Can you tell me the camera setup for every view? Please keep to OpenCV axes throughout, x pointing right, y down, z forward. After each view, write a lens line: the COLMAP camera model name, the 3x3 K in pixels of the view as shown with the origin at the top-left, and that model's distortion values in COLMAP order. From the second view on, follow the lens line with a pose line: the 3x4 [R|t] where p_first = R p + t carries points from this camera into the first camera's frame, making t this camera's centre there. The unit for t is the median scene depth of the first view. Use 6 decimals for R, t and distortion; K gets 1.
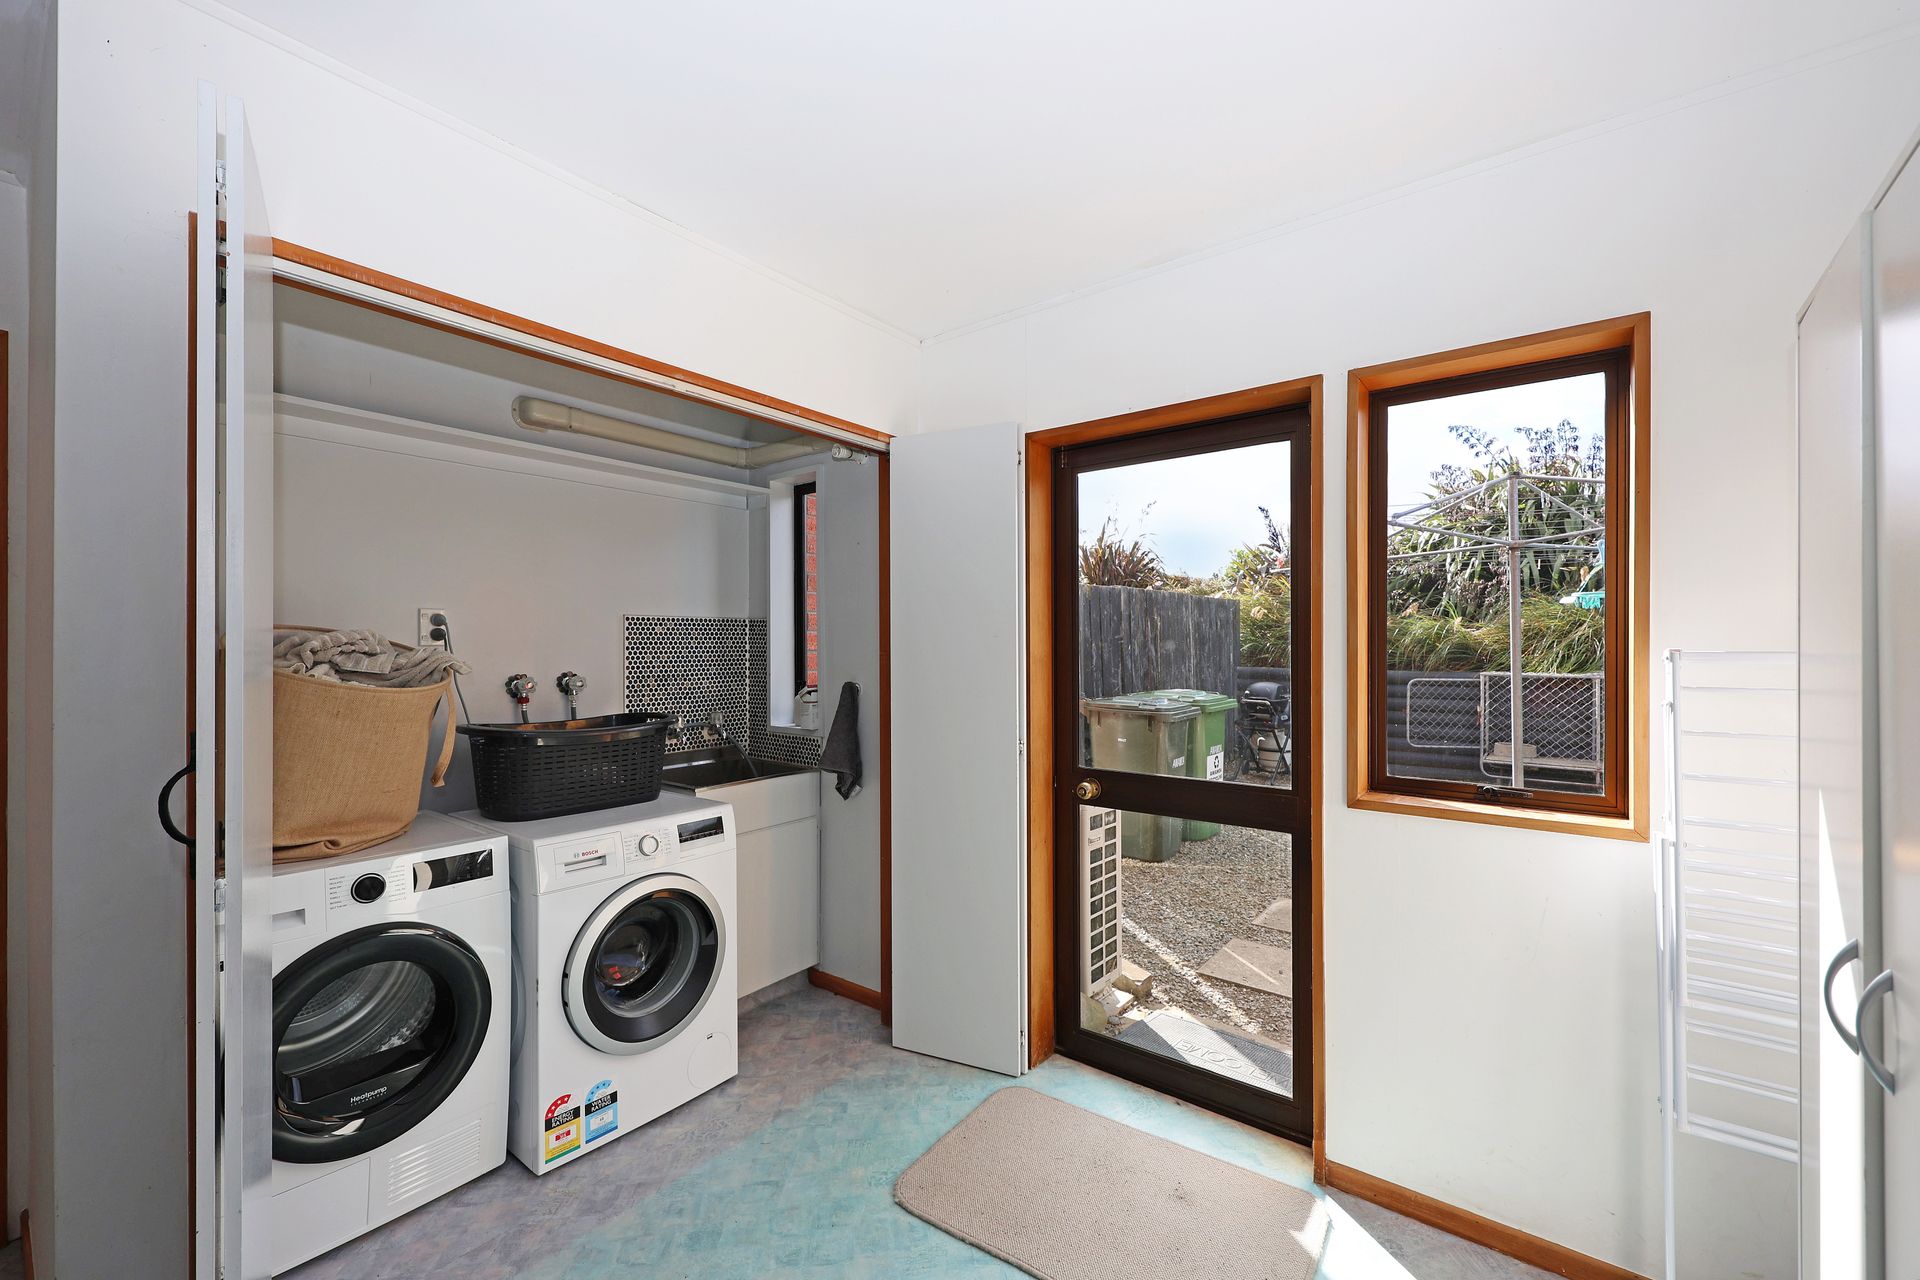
lens RADIAL K [[772.7, 0, 958.8], [0, 772.7, 645.7], [0, 0, 1]] dist [0.000328, 0.000126]
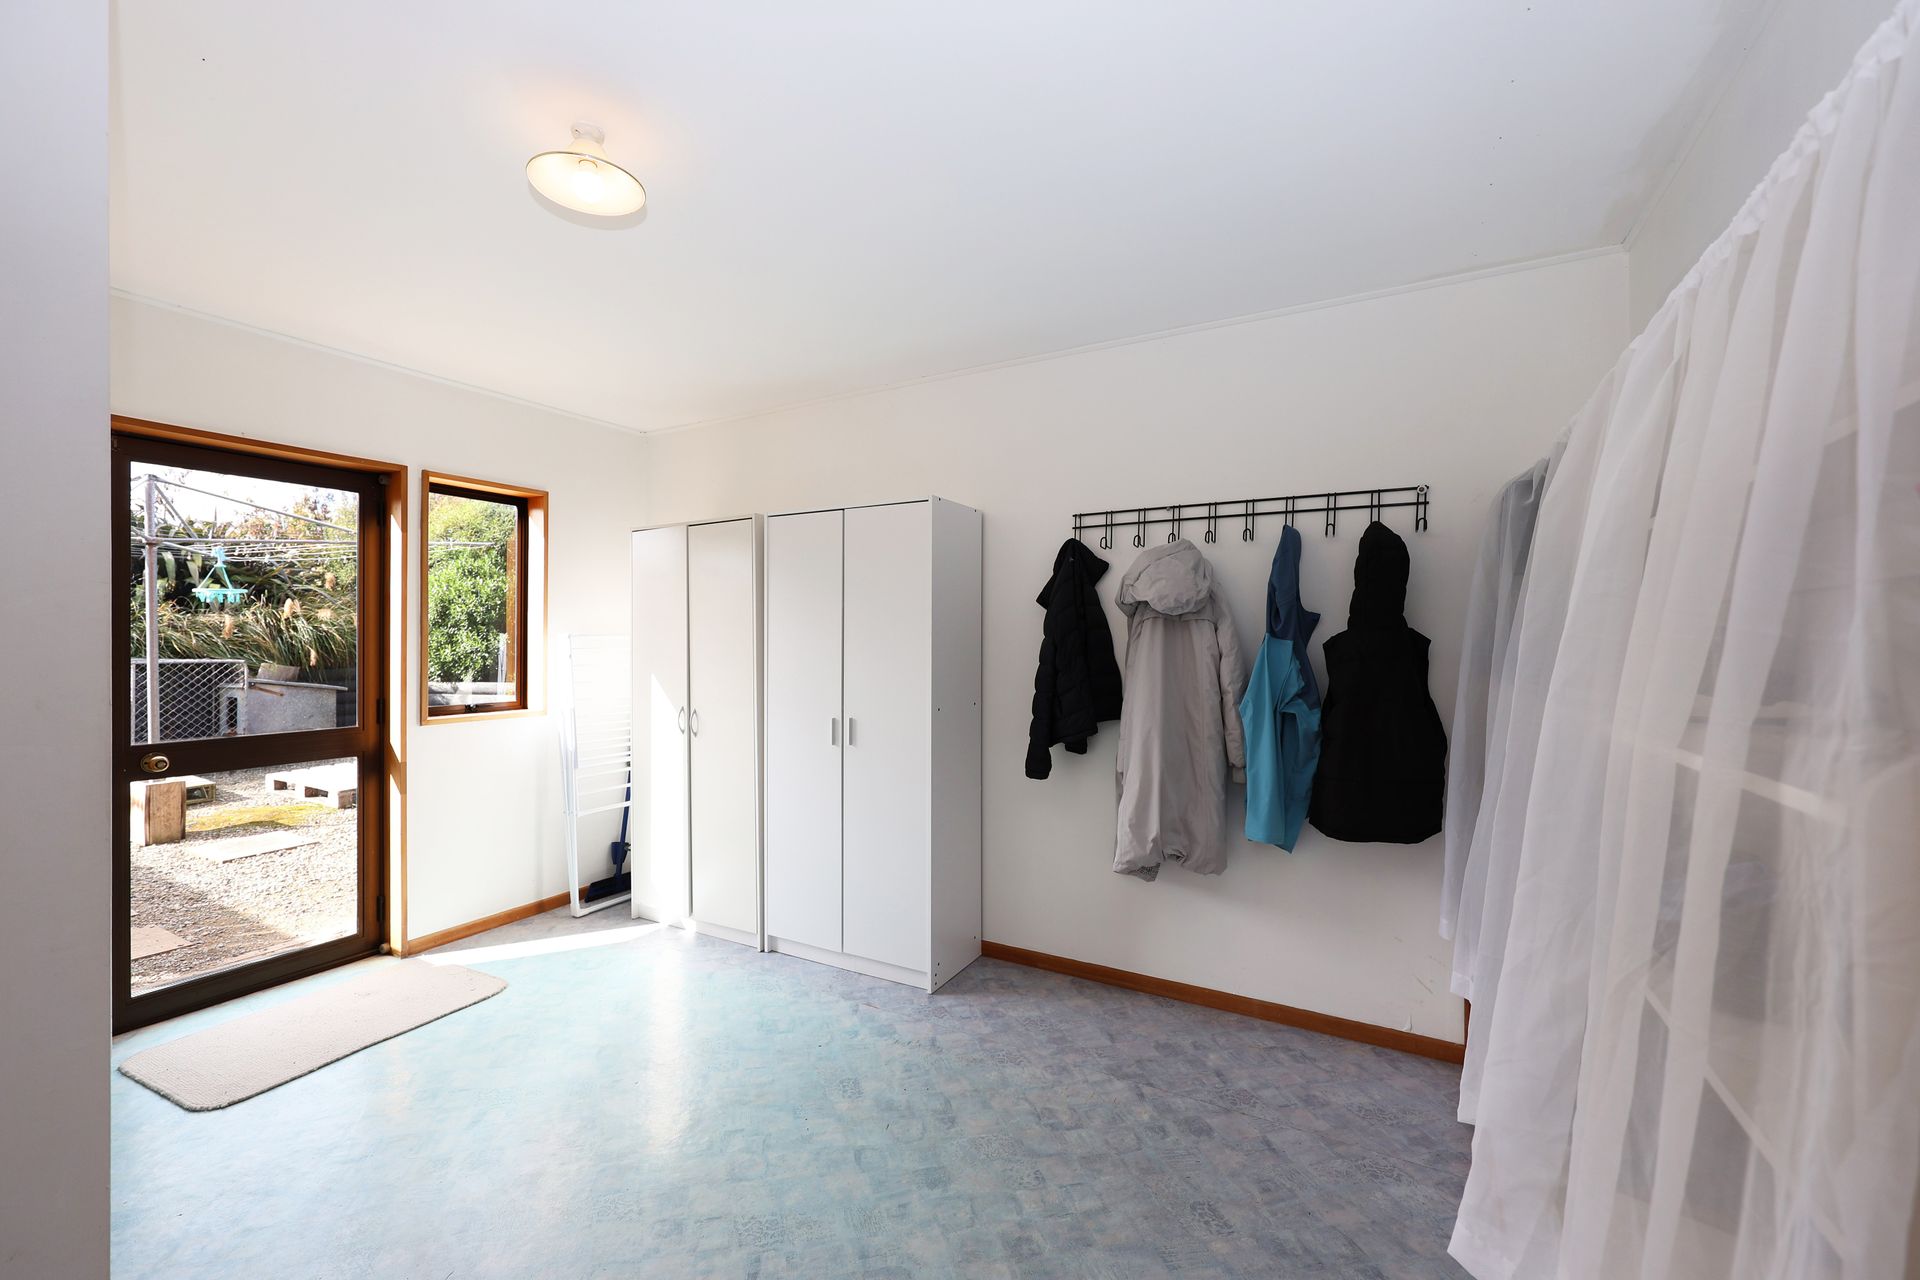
lens RADIAL K [[772.7, 0, 958.8], [0, 772.7, 645.7], [0, 0, 1]] dist [0.000328, 0.000126]
pose [[-0.147428, 0.000897, 0.989072, -1.117465], [-0.003263, 0.999994, -0.001393, 0.025916], [-0.989067, -0.003433, -0.147425, 0.064474]]
